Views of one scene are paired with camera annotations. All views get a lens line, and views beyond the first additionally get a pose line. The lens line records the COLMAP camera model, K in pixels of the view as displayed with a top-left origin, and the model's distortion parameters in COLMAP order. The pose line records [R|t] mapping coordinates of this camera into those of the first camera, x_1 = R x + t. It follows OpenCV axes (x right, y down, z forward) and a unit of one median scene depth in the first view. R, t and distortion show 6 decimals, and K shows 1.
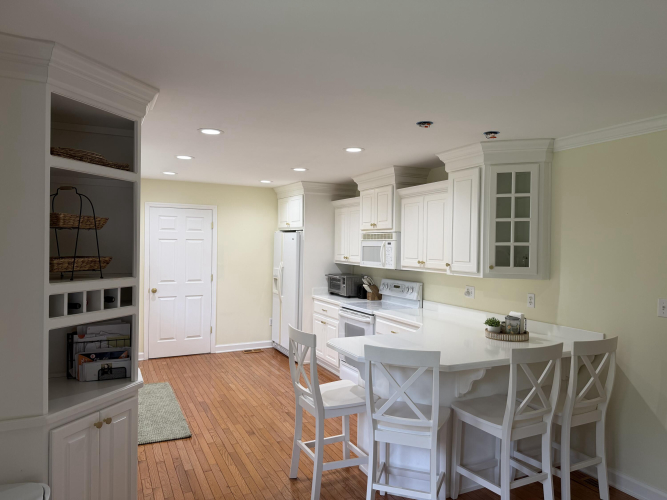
lens RADIAL K [[462.9, 0, 333.5], [0, 462.9, 250.0], [0, 0, 1]] dist [-0.006975, -0.007076]
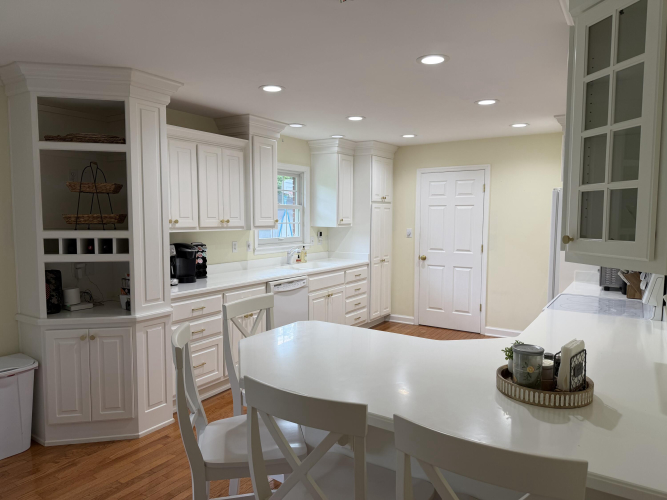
lens RADIAL K [[462.9, 0, 333.5], [0, 462.9, 250.0], [0, 0, 1]] dist [-0.006975, -0.007076]
pose [[0.528200, 0.056009, -0.847271, 0.610901], [-0.007644, 0.998095, 0.061214, 0.021240], [0.849086, -0.025857, 0.527622, 0.557881]]
